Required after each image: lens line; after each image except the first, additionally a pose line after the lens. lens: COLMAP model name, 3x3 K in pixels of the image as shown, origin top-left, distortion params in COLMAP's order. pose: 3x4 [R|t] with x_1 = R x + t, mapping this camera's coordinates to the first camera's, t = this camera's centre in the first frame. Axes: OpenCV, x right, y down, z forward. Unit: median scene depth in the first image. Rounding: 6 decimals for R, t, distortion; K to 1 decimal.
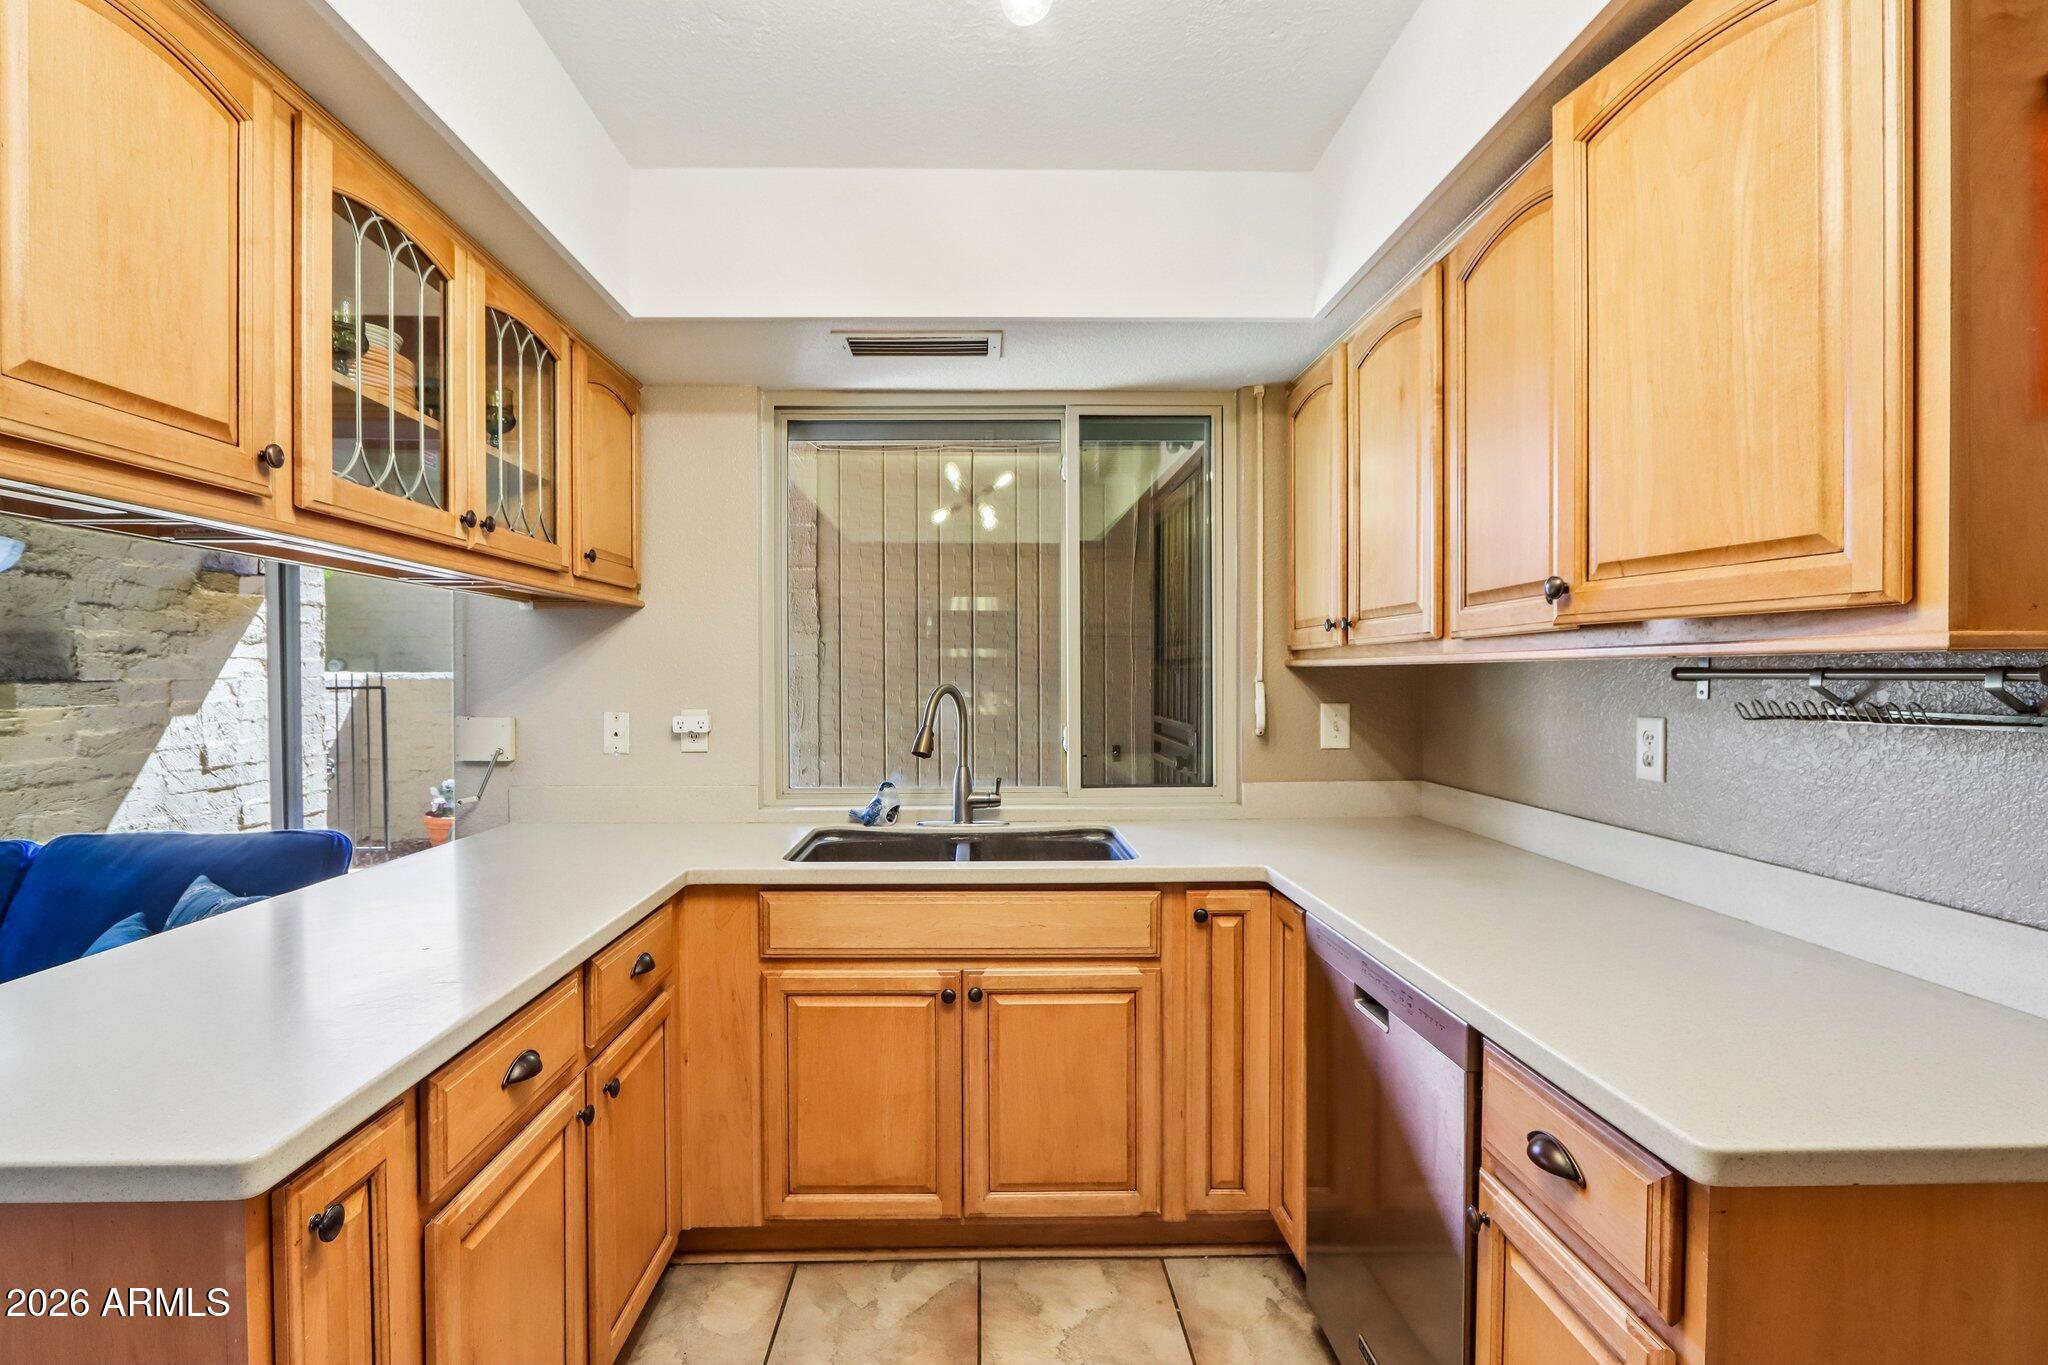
lens RADIAL K [[939.5, 0, 978.9], [0, 939.5, 683.6], [0, 0, 1]] dist [-0.012862, 0.002694]
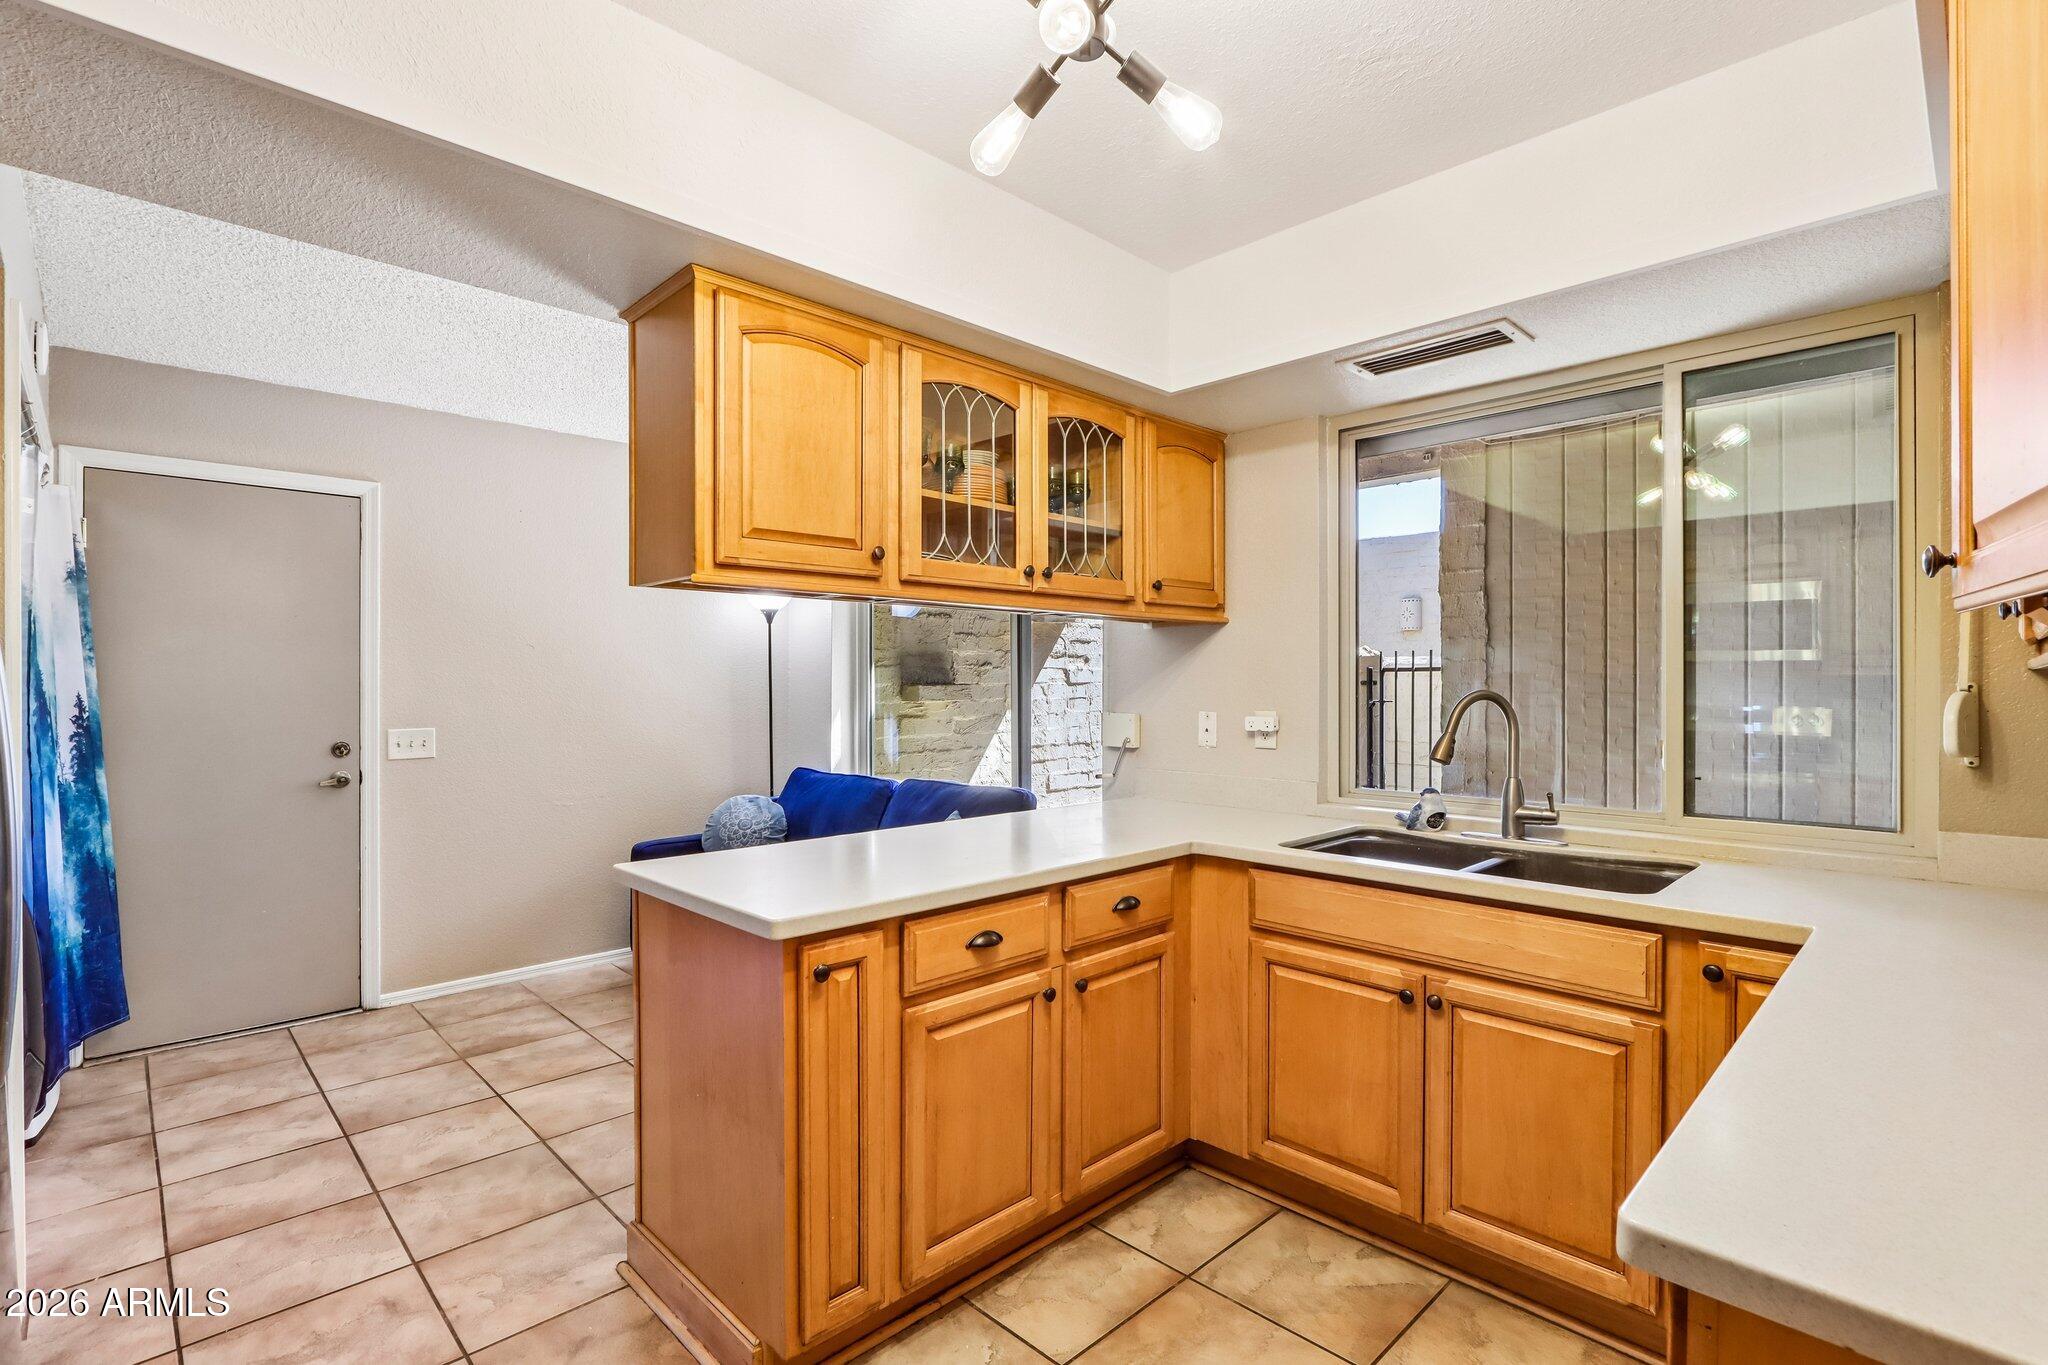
lens RADIAL K [[939.5, 0, 1009.1], [0, 939.5, 680.3], [0, 0, 1]] dist [-0.012862, 0.002694]
pose [[0.691207, 0.000581, -0.722656, 0.377070], [-0.008056, 0.999944, -0.006902, 0.001071], [0.722612, 0.010592, 0.691173, -0.013073]]
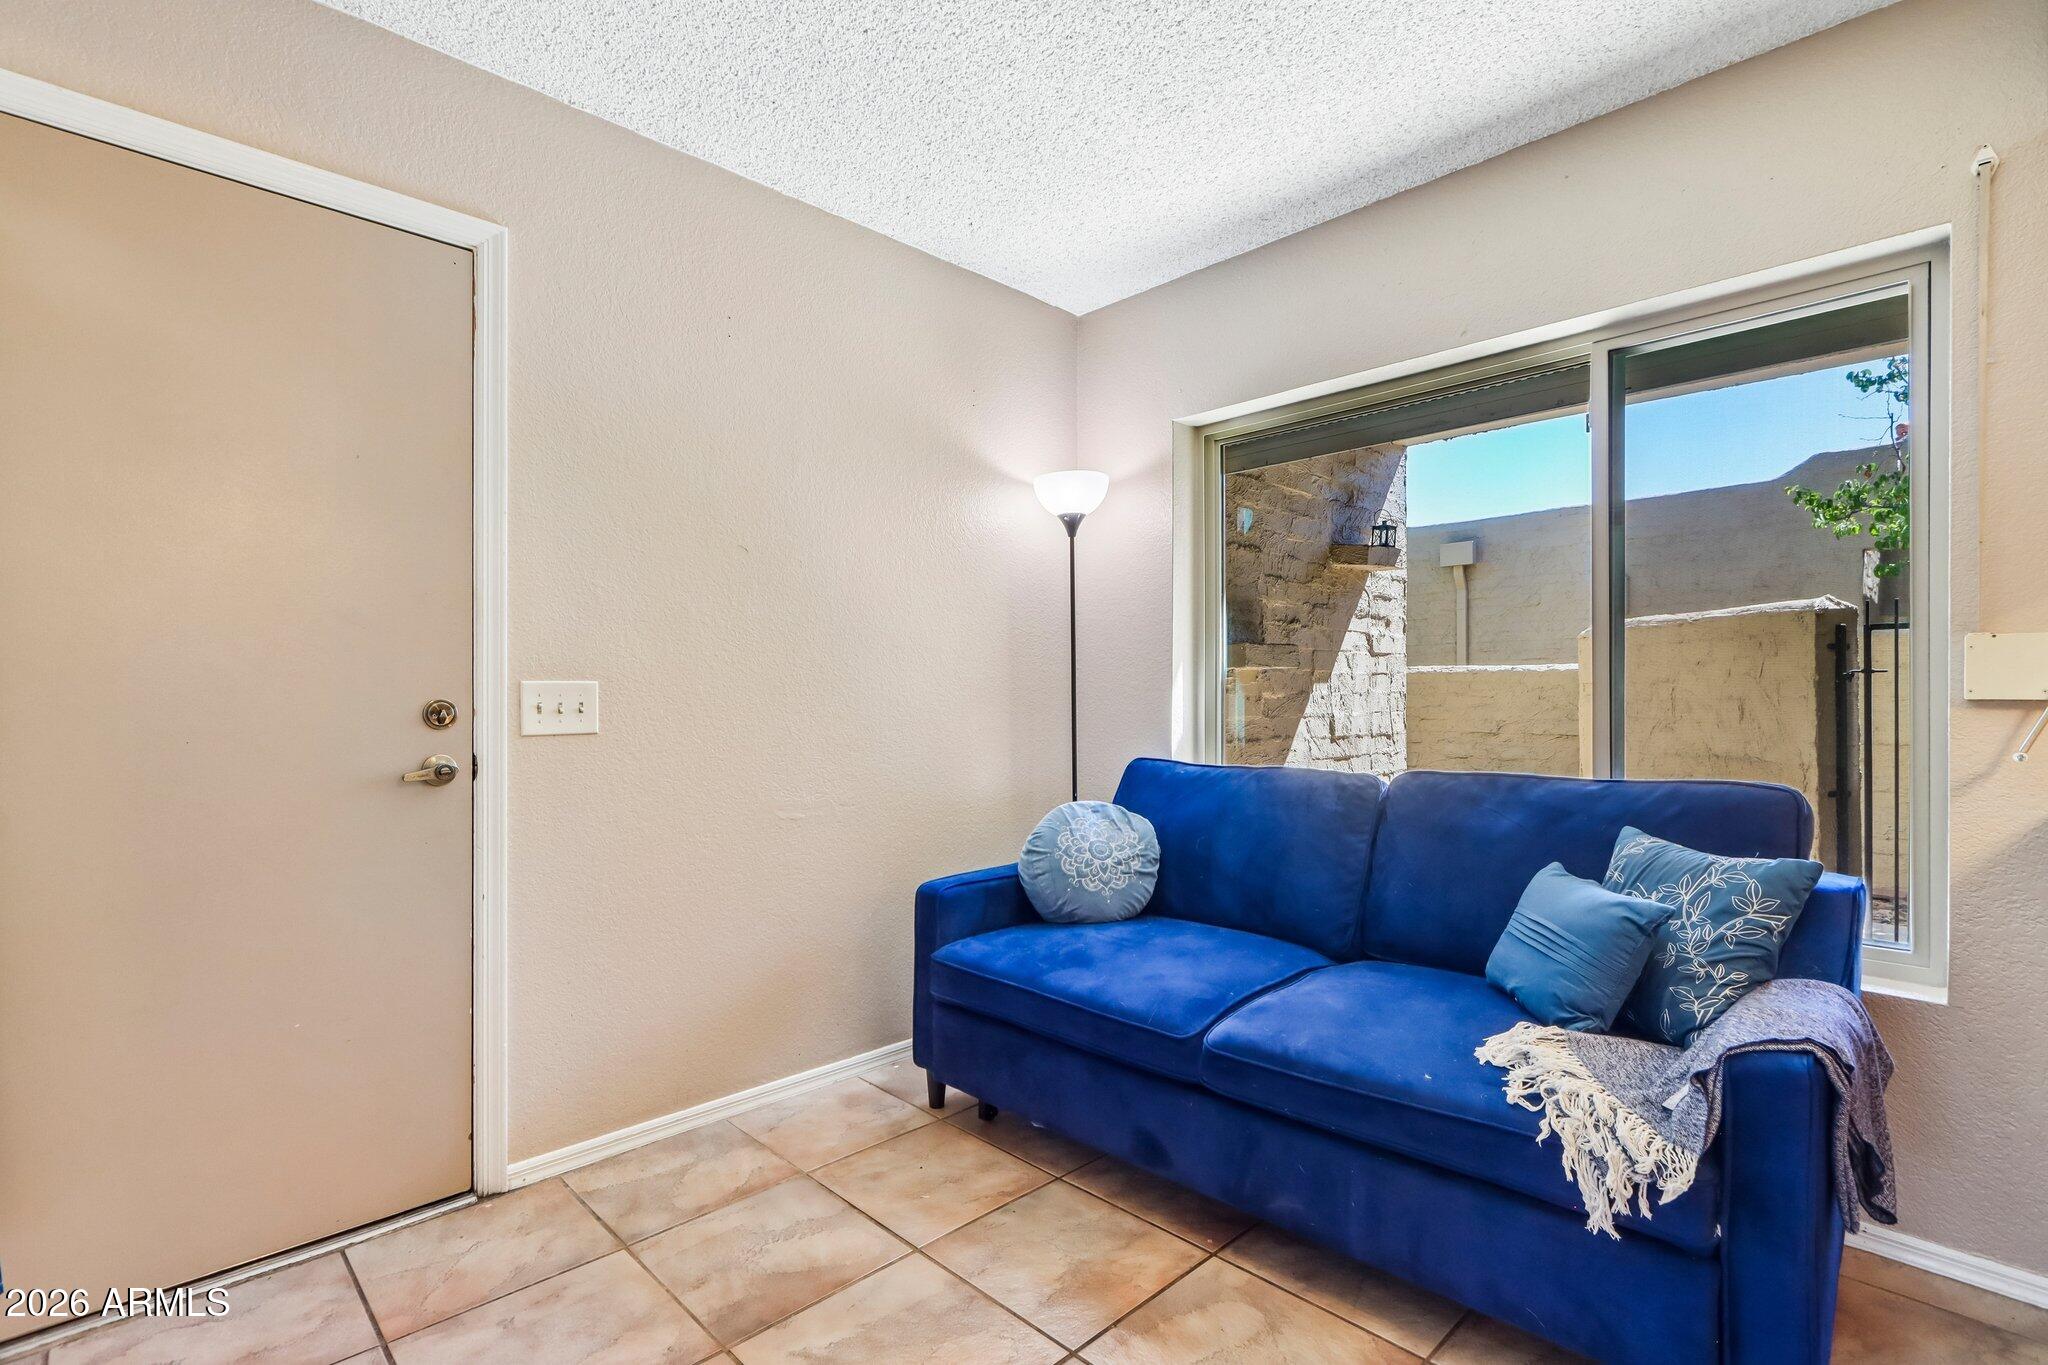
lens RADIAL K [[939.5, 0, 1018.8], [0, 939.5, 694.0], [0, 0, 1]] dist [-0.012862, 0.002694]
pose [[0.698953, -0.000789, -0.715168, -0.673390], [-0.007405, 0.999938, -0.008340, 0.111356], [0.715130, 0.011125, 0.698903, 0.053414]]
